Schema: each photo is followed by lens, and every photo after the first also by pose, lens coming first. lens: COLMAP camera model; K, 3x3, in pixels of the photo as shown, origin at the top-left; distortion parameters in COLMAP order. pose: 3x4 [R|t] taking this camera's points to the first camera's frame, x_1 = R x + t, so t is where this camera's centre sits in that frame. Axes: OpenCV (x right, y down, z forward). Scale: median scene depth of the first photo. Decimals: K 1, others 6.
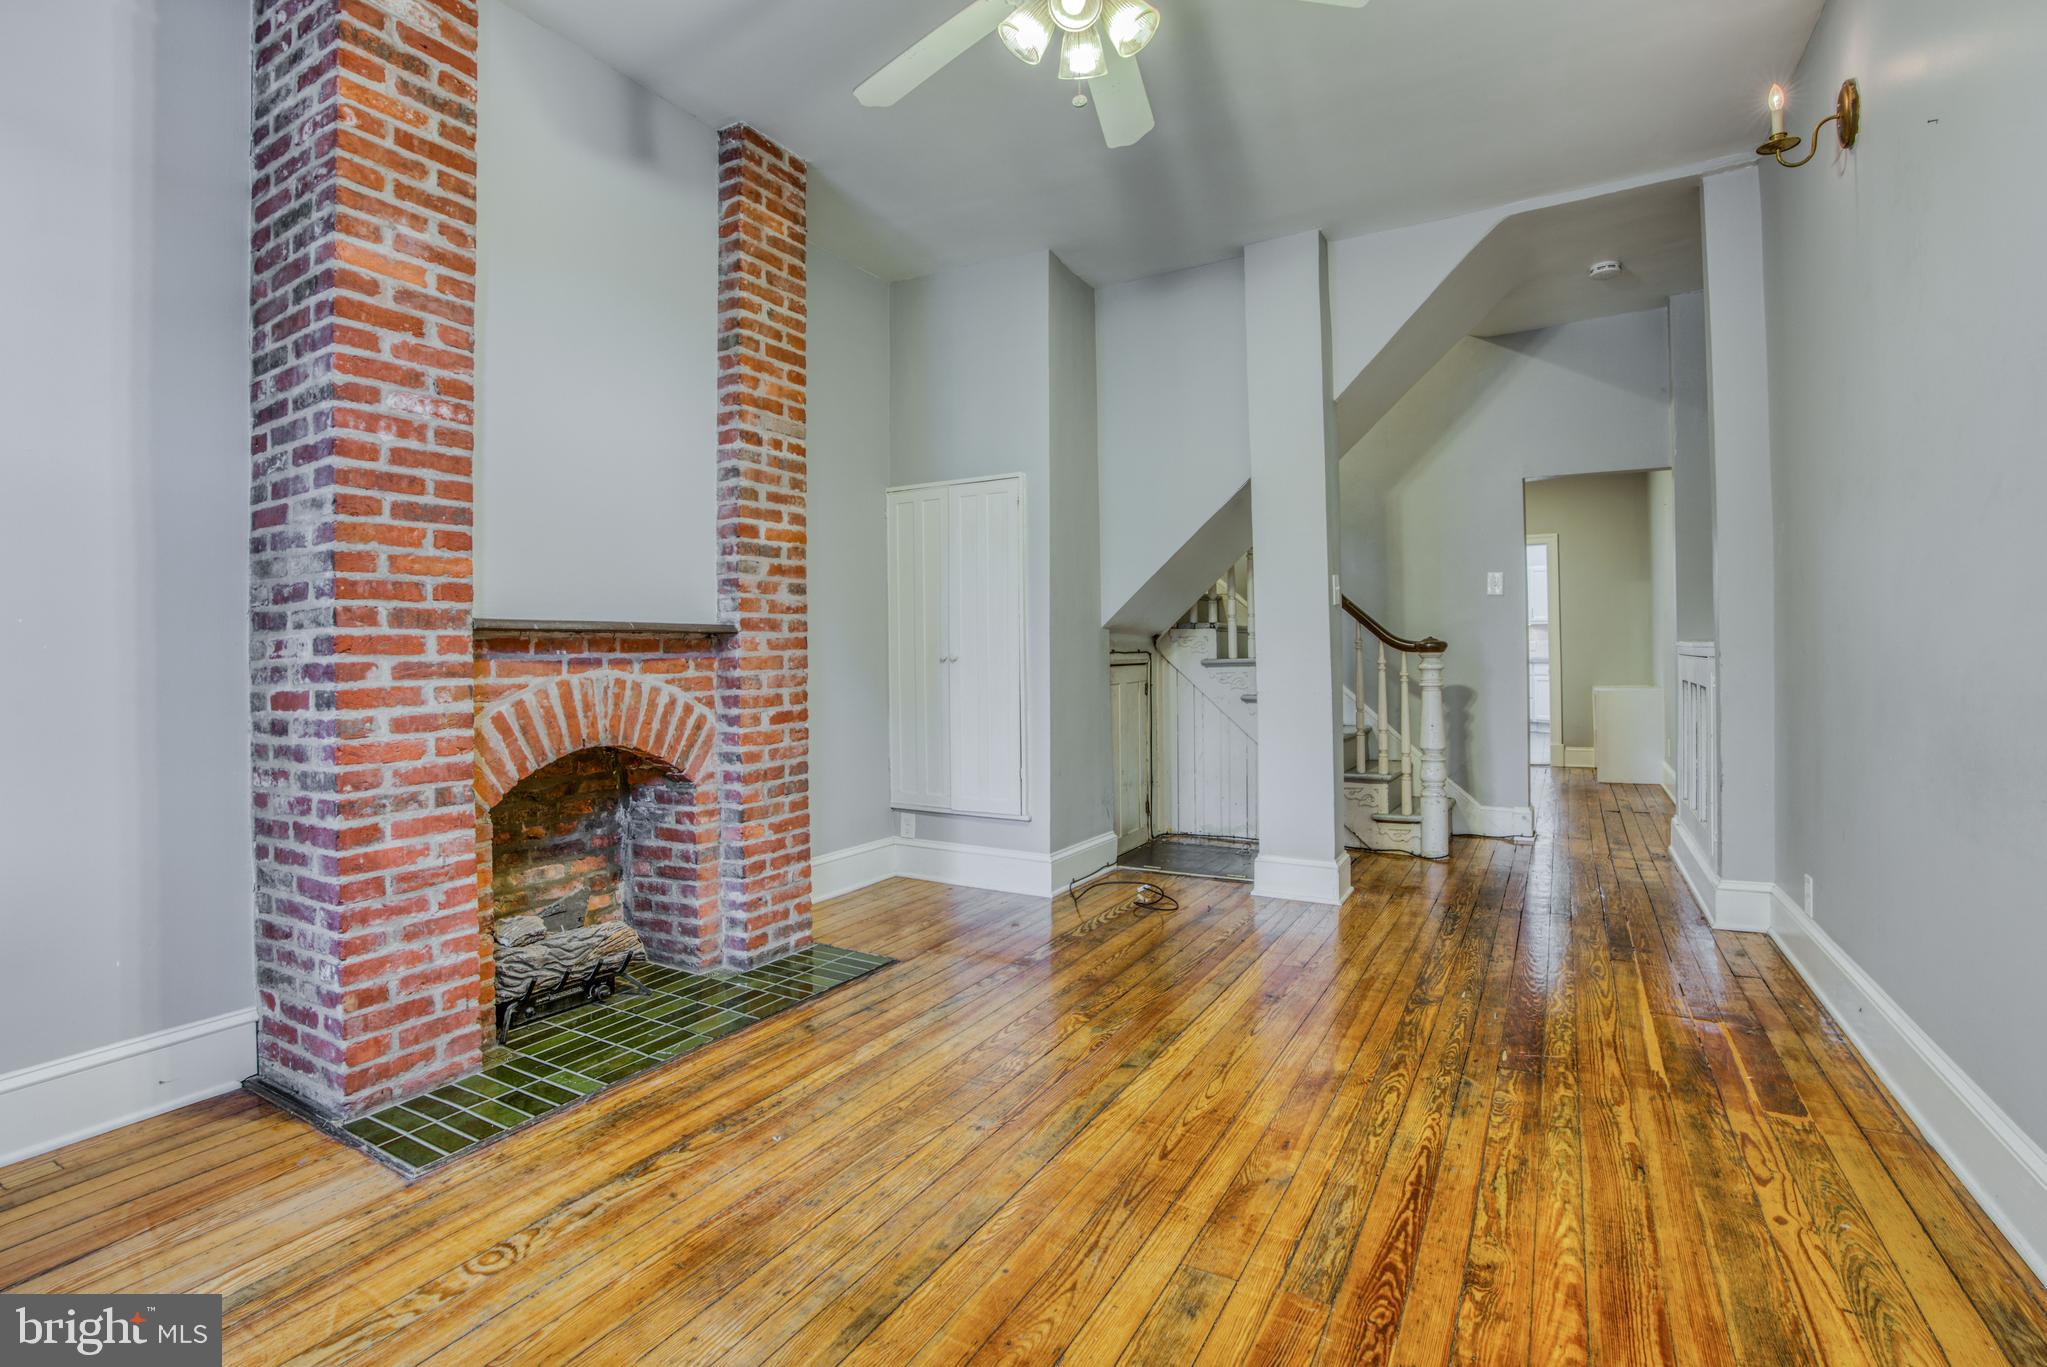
lens RADIAL K [[967.1, 0, 1011.5], [0, 967.1, 670.4], [0, 0, 1]] dist [-0.060712, 0.017640]
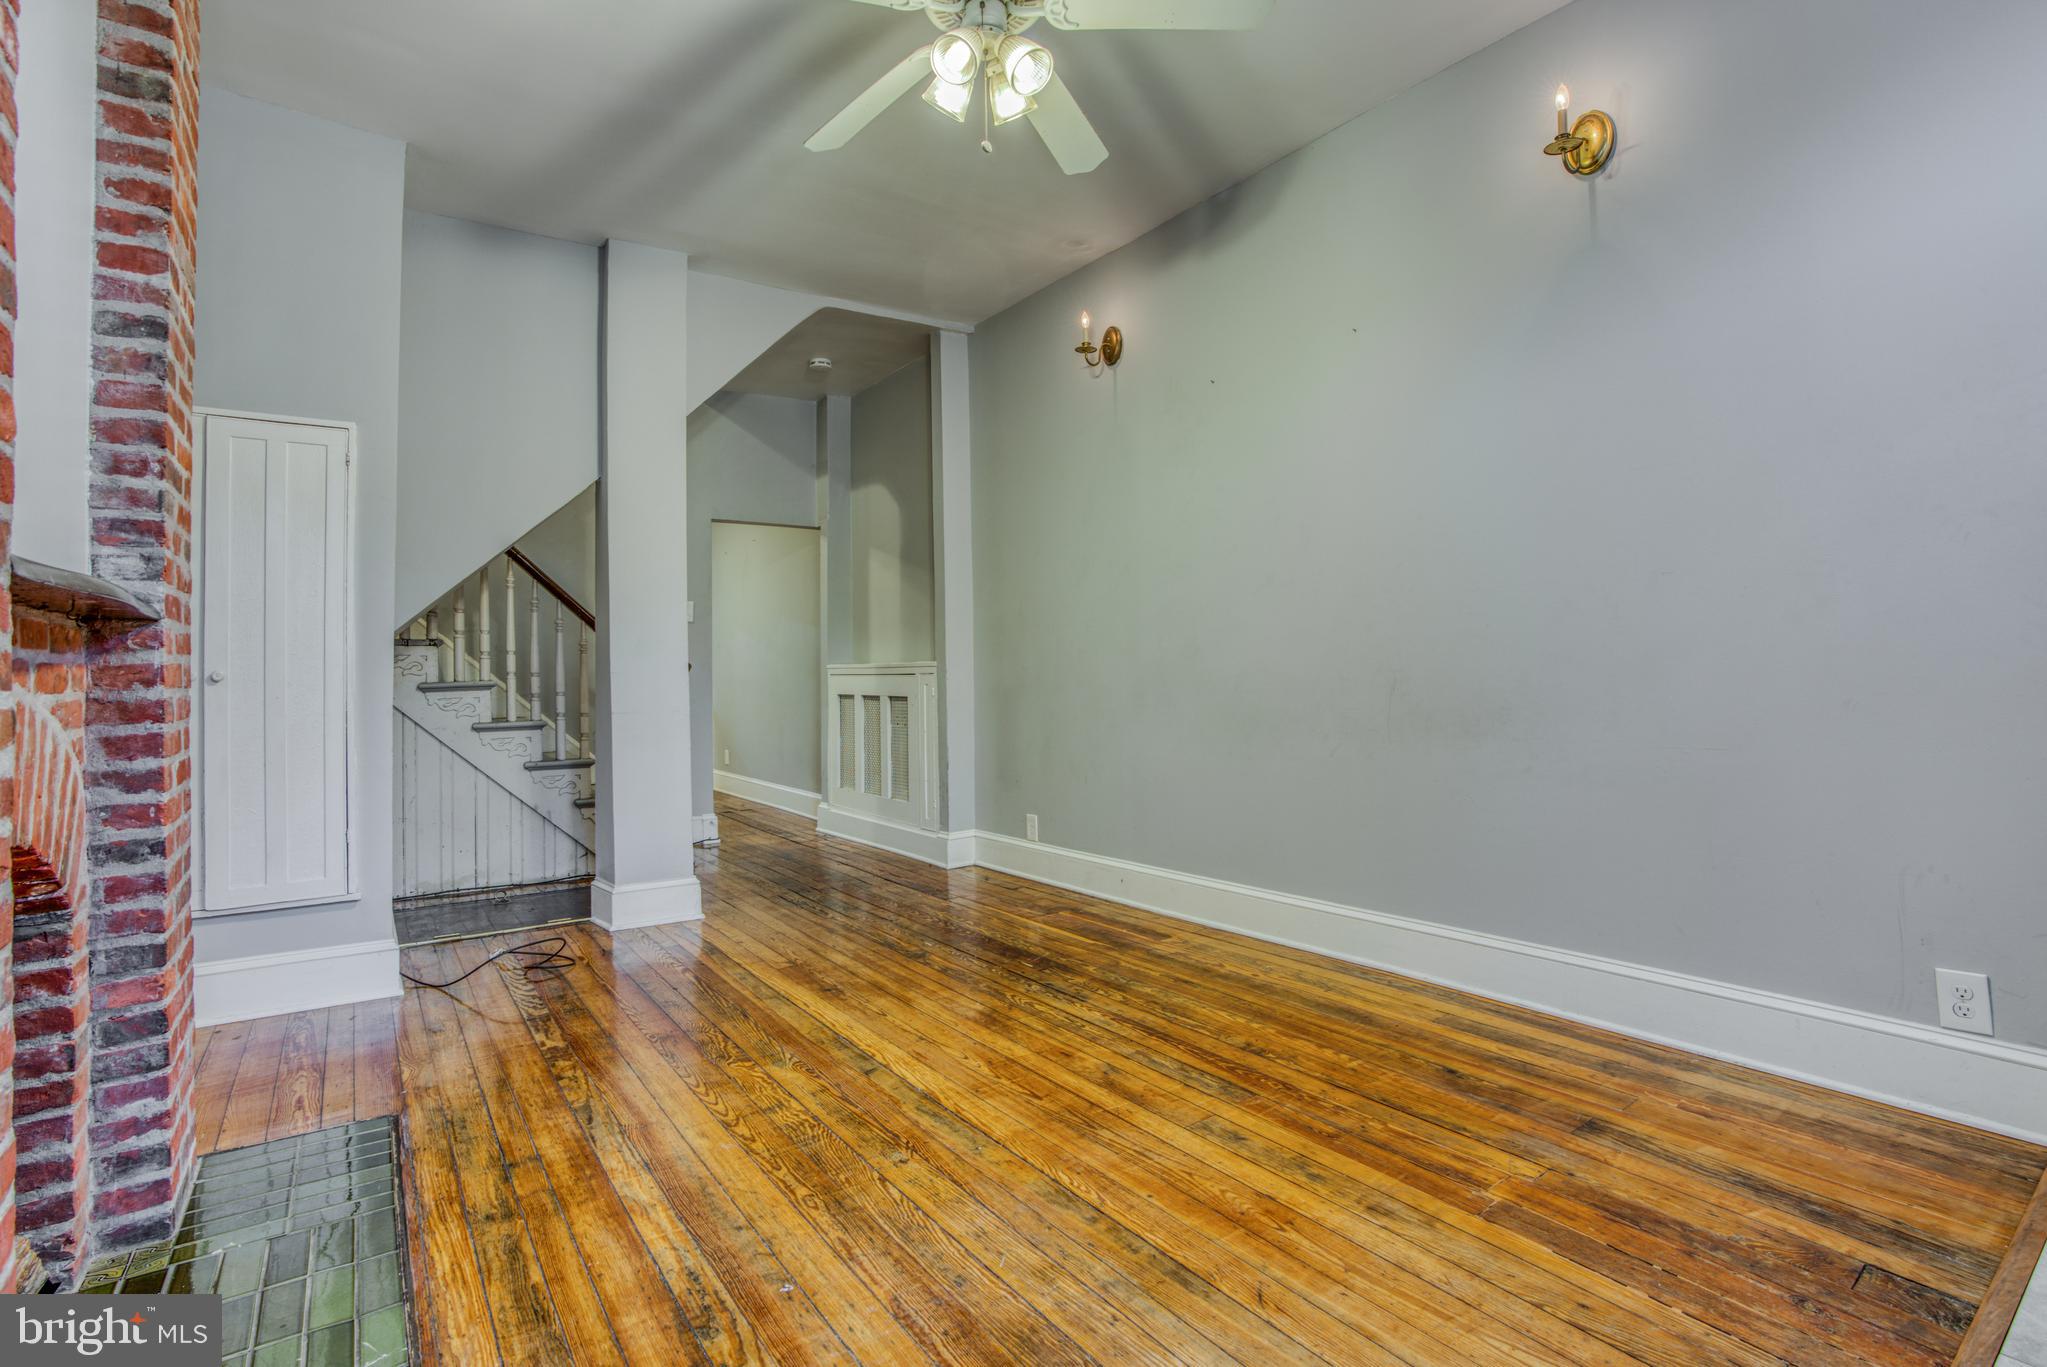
lens RADIAL K [[967.1, 0, 1022.0], [0, 967.1, 676.5], [0, 0, 1]] dist [-0.060712, 0.017640]
pose [[0.413193, 0.001068, 0.910643, -0.655020], [0.026221, 0.999571, -0.013070, 0.015129], [-0.910266, 0.029278, 0.412988, 0.387201]]
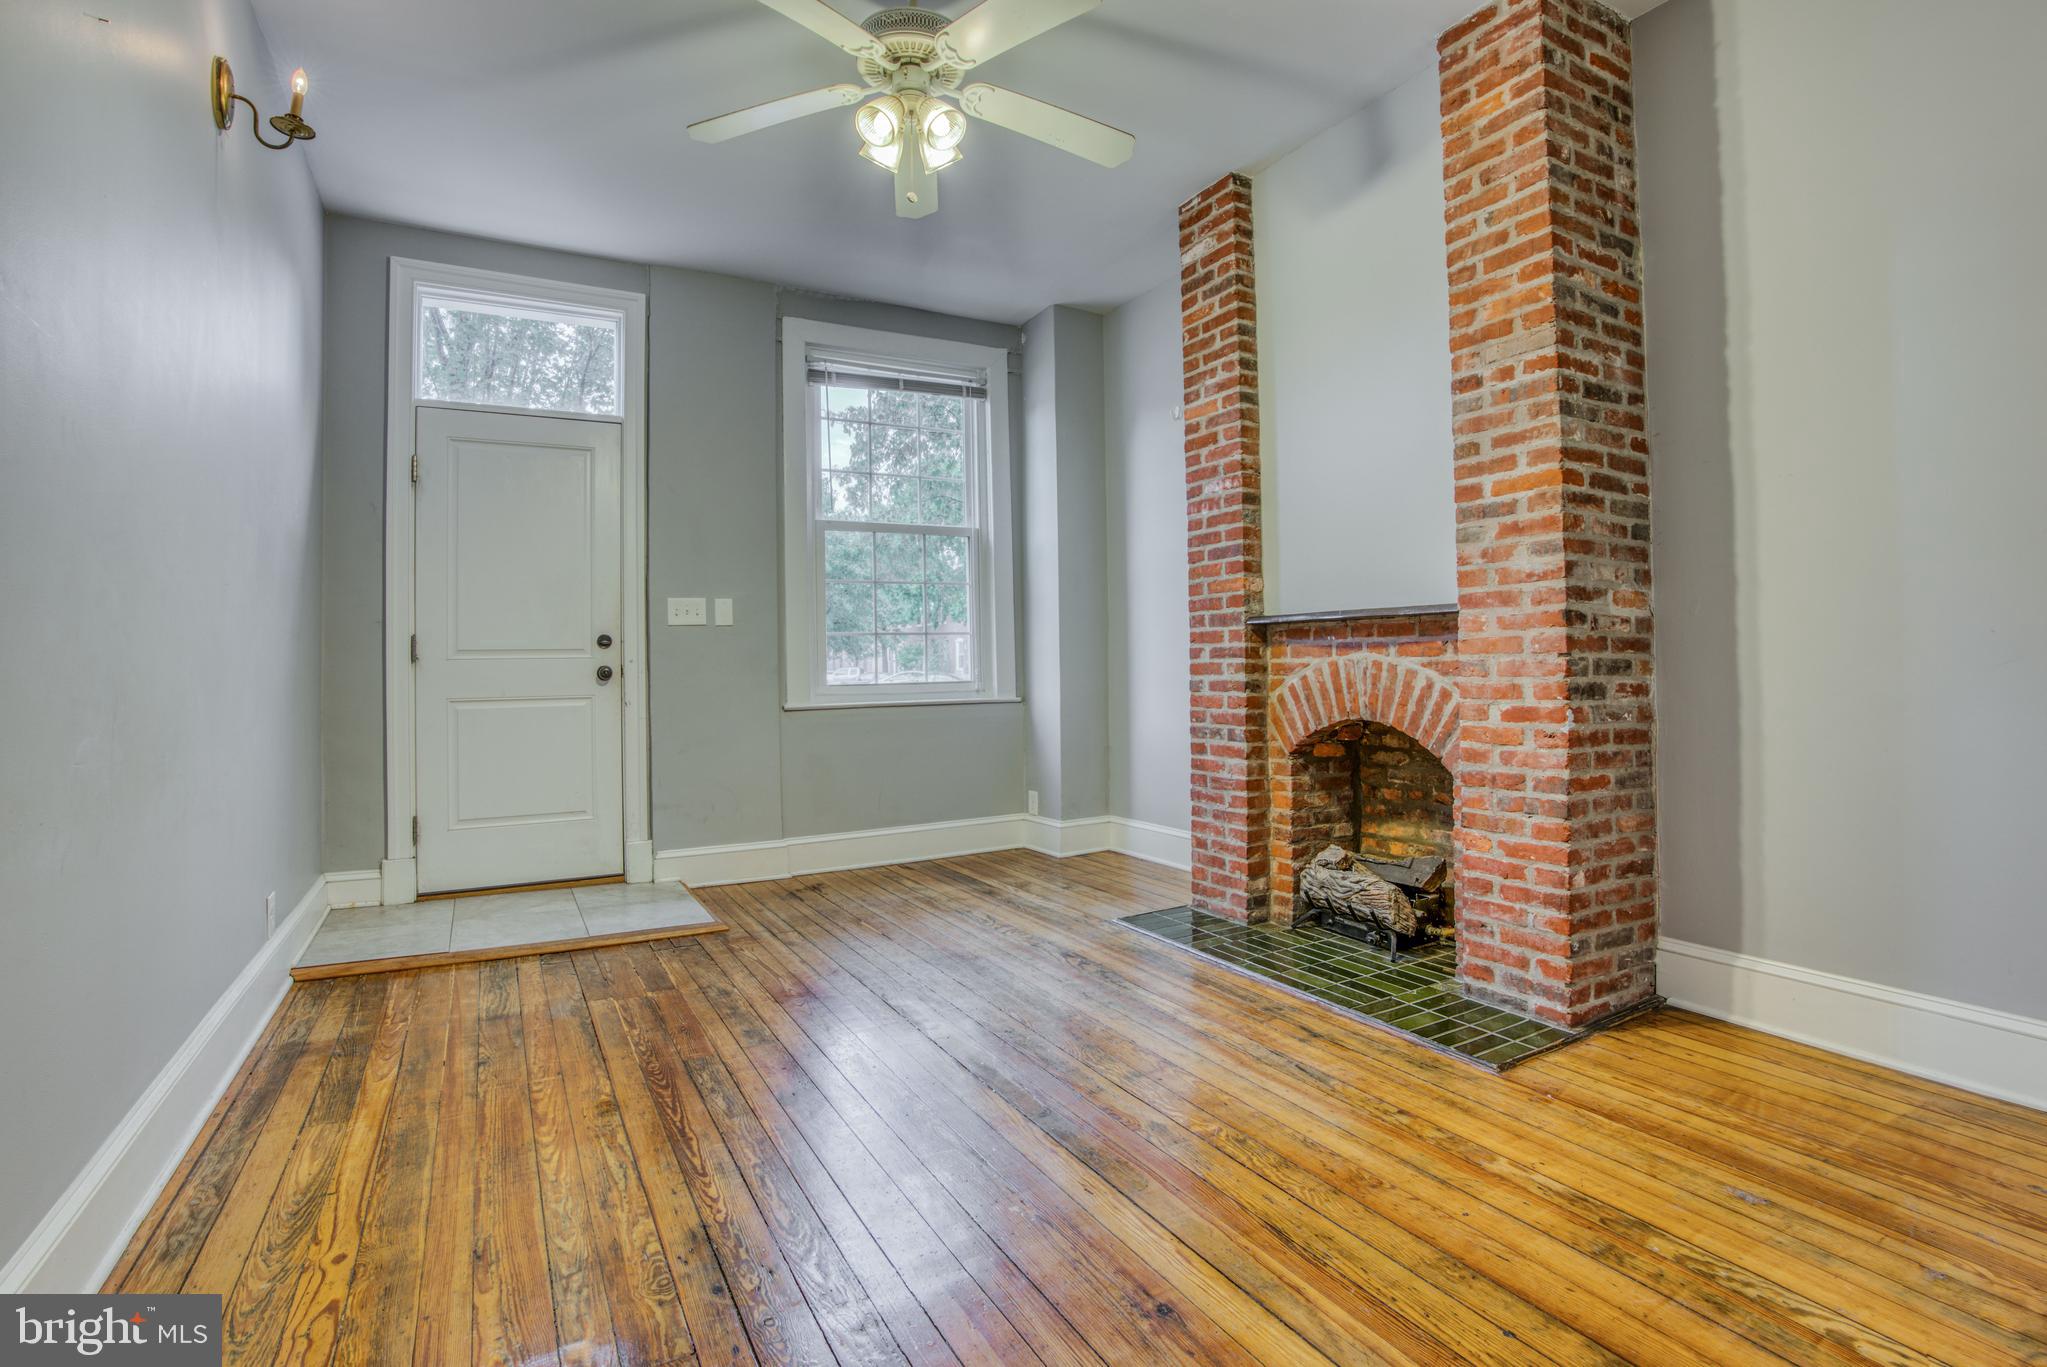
lens RADIAL K [[967.1, 0, 1022.6], [0, 967.1, 669.3], [0, 0, 1]] dist [-0.060712, 0.017640]
pose [[-0.508088, 0.027430, -0.860868, 0.789023], [0.008552, 0.999604, 0.026803, -0.015619], [0.861263, 0.006256, -0.508122, 1.284646]]
